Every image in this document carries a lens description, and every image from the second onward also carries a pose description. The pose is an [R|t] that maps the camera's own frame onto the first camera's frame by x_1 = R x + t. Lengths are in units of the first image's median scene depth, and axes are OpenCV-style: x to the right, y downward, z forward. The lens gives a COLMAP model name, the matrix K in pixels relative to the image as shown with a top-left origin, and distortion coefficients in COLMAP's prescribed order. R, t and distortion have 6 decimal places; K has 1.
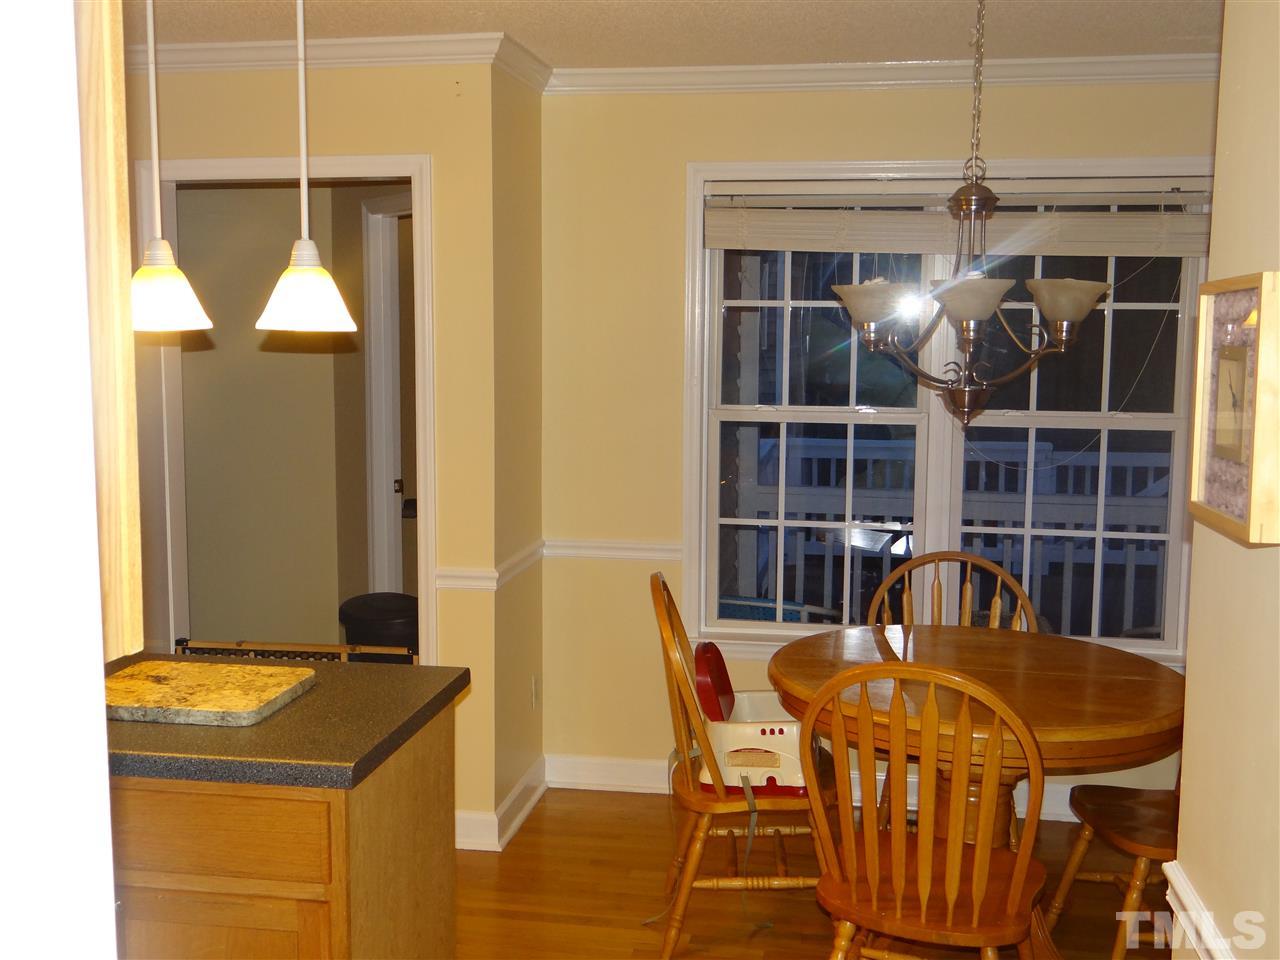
lens RADIAL K [[1401.0, 0, 639.2], [0, 1401.0, 478.2], [0, 0, 1]] dist [0.006411, 0.000000]
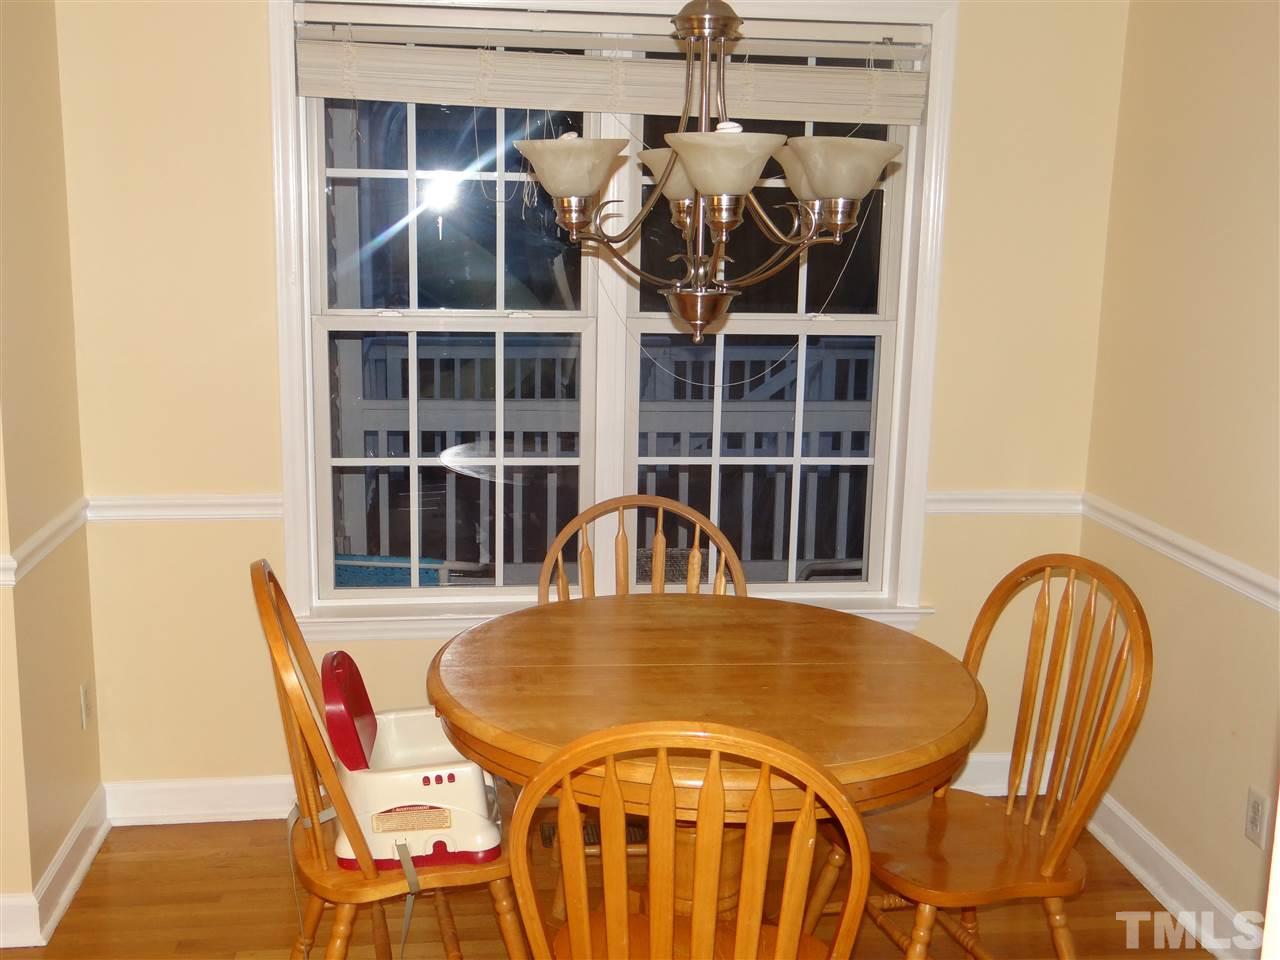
lens RADIAL K [[1401.0, 0, 633.1], [0, 1401.0, 489.0], [0, 0, 1]] dist [0.006411, 0.000000]
pose [[0.956616, -0.046935, 0.287545, -0.007619], [0.021382, 0.995587, 0.091373, -0.026300], [-0.290565, -0.081260, 0.953399, 0.278203]]
